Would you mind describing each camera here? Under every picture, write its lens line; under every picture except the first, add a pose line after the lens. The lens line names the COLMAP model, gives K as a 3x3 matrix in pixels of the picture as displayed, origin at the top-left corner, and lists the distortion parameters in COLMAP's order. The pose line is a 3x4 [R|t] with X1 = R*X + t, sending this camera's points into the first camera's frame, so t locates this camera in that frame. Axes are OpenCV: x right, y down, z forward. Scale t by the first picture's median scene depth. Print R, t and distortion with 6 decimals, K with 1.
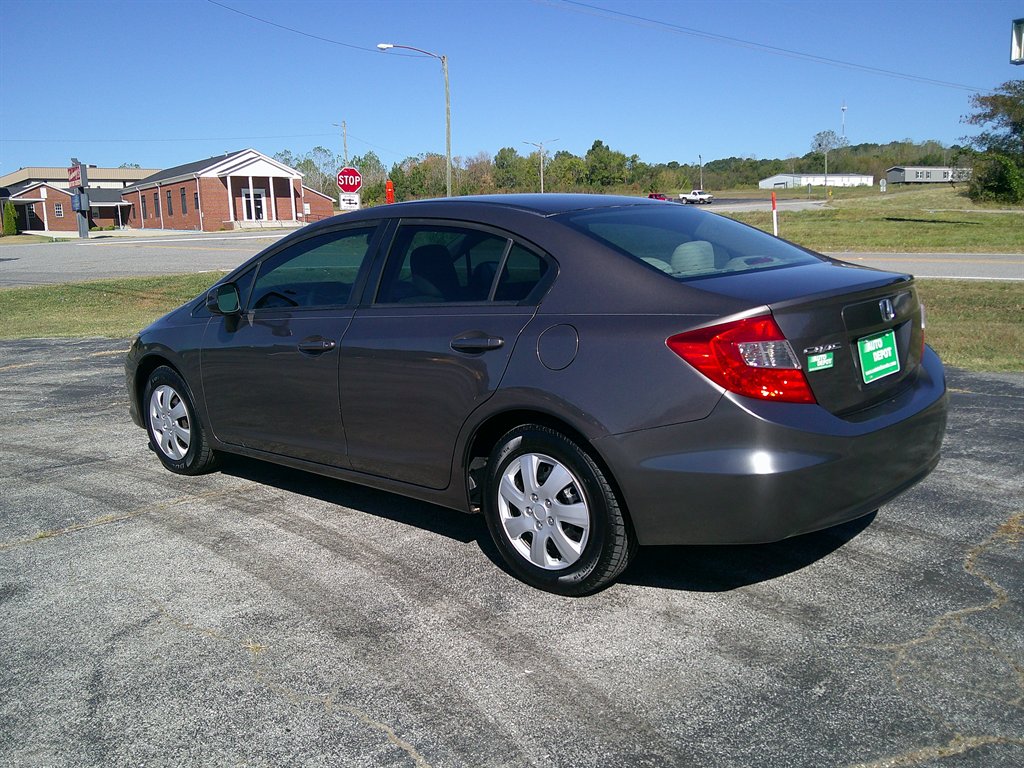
lens RADIAL K [[912.2, 0, 502.9], [0, 912.2, 384.3], [0, 0, 1]] dist [0.050508, -0.132309]
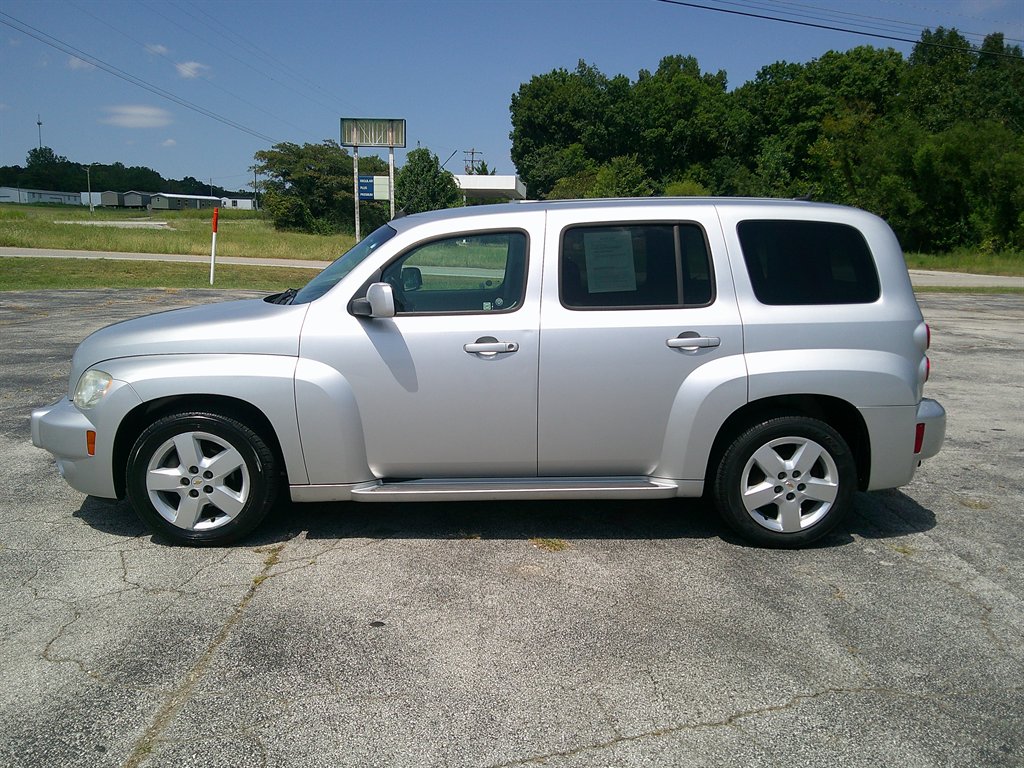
lens RADIAL K [[912.2, 0, 505.1], [0, 912.2, 372.1], [0, 0, 1]] dist [0.050508, -0.132309]
pose [[0.681731, -0.048312, 0.730006, -0.180925], [0.074090, 0.997246, -0.003192, 0.025028], [-0.727842, 0.056263, 0.683433, -0.107393]]
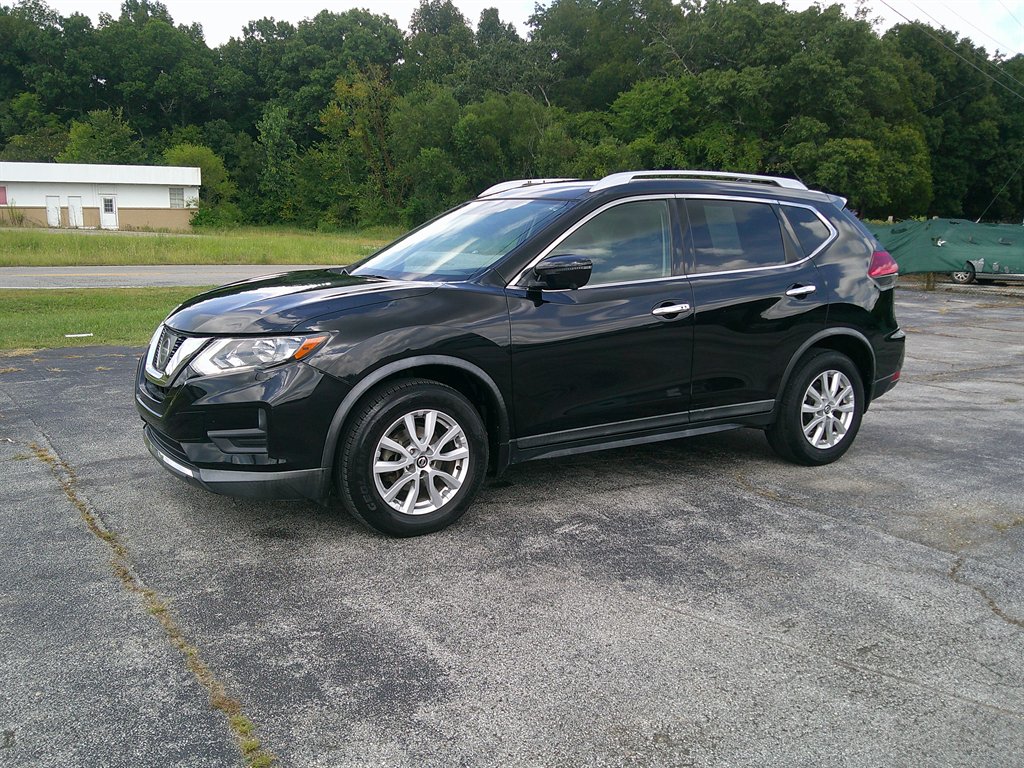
lens RADIAL K [[912.2, 0, 494.1], [0, 912.2, 383.9], [0, 0, 1]] dist [0.050508, -0.132309]
pose [[0.191537, -0.119405, 0.974195, -0.072069], [0.136844, 0.986126, 0.093962, -0.001979], [-0.971899, 0.115315, 0.205219, 0.023426]]
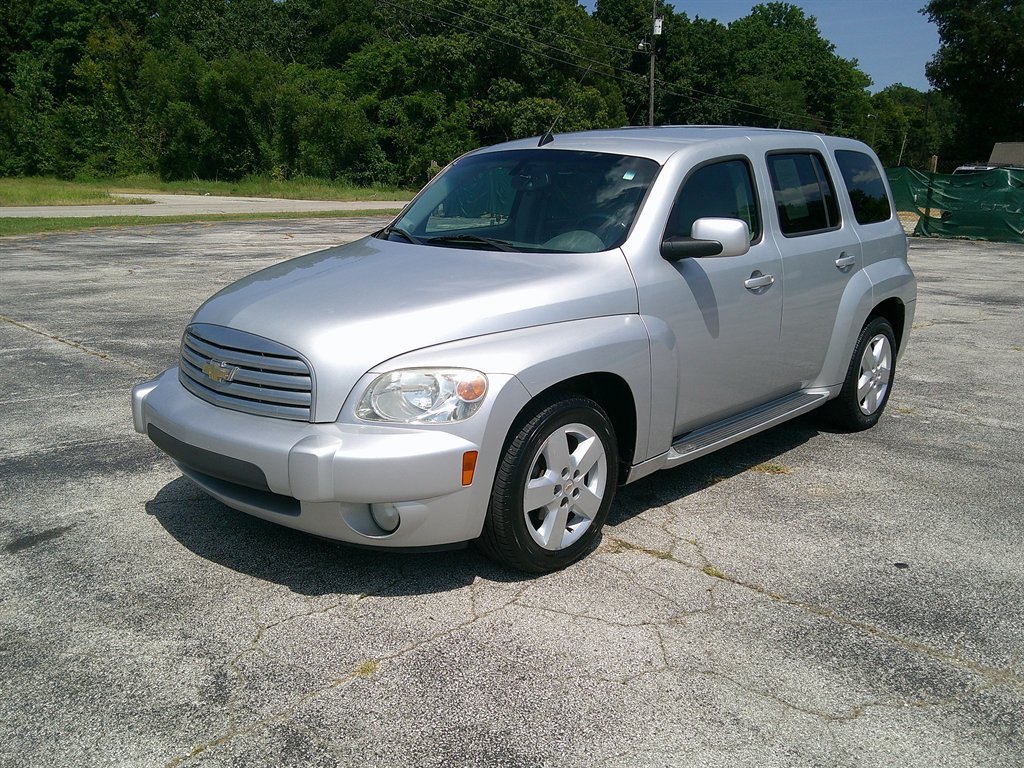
lens RADIAL K [[912.2, 0, 490.2], [0, 912.2, 403.2], [0, 0, 1]] dist [0.050508, -0.132309]
pose [[-0.006789, -0.195657, 0.980649, -0.194845], [0.158144, 0.968120, 0.194252, 0.017503], [-0.987393, 0.156403, 0.024370, -0.056414]]
